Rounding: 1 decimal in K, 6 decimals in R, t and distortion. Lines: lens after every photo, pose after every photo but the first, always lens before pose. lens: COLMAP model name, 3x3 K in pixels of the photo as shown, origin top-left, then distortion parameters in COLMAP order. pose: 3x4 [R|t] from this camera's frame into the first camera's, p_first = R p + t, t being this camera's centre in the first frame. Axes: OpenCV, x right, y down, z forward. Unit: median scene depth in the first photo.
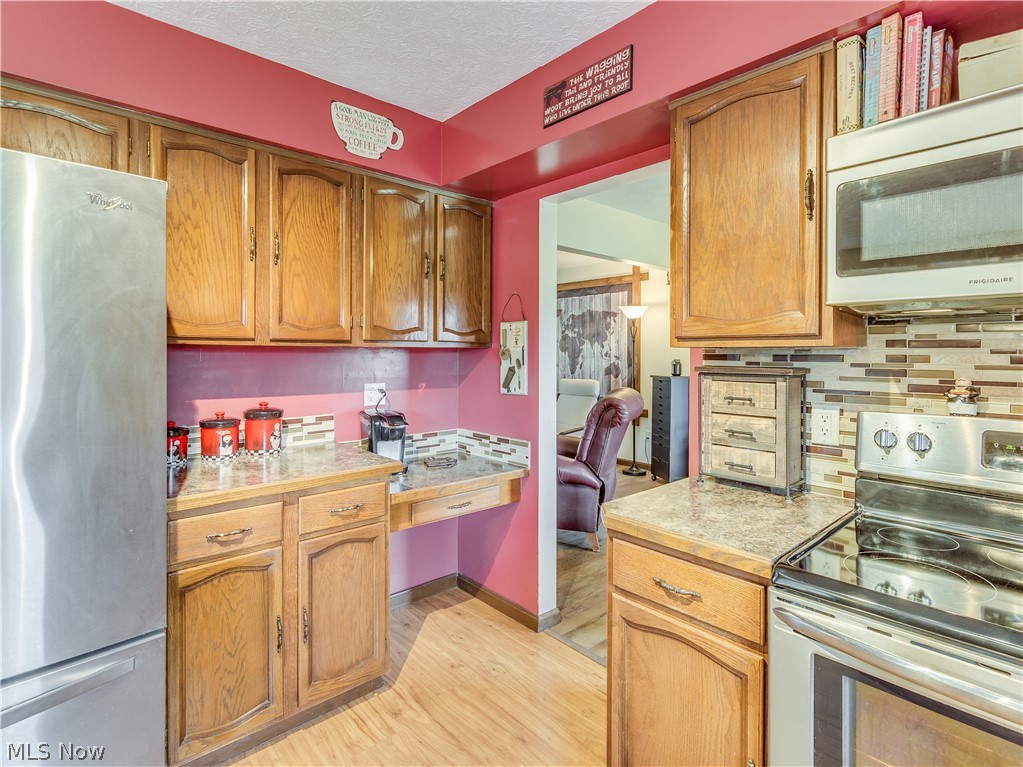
lens RADIAL K [[519.3, 0, 512.2], [0, 519.3, 361.9], [0, 0, 1]] dist [0.003366, -0.001490]
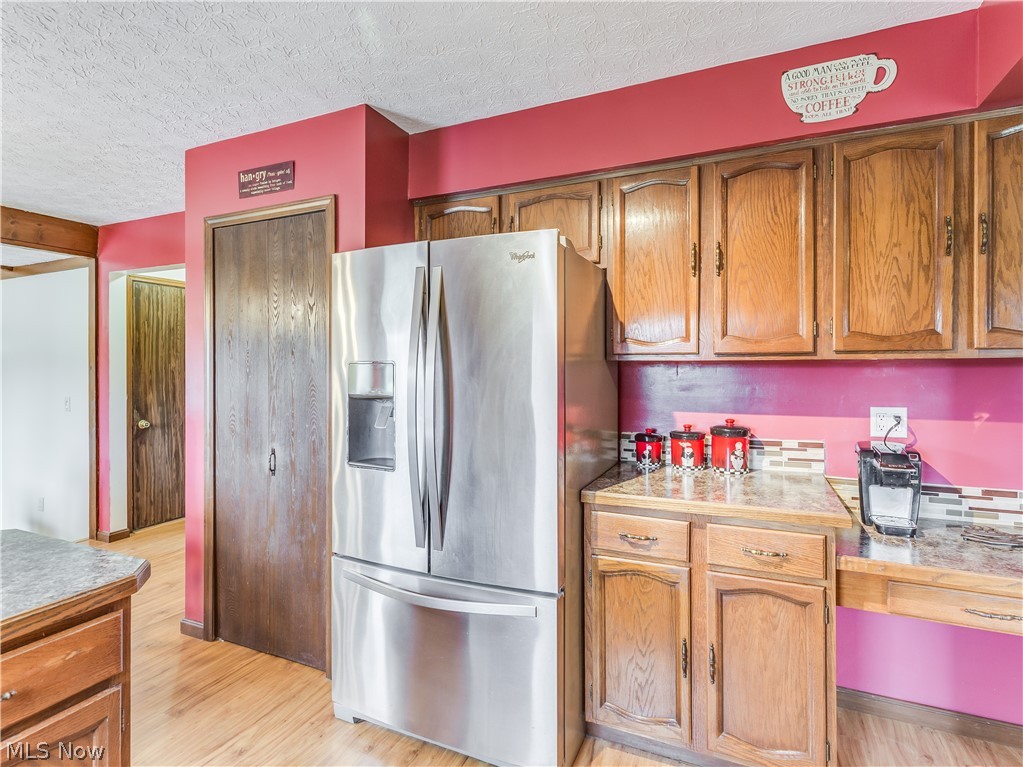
lens RADIAL K [[519.3, 0, 497.0], [0, 519.3, 368.1], [0, 0, 1]] dist [0.003366, -0.001490]
pose [[0.403158, -0.004476, -0.915120, 0.247186], [-0.008573, 0.999926, -0.008668, -0.005270], [0.915090, 0.011339, 0.403089, 0.231362]]
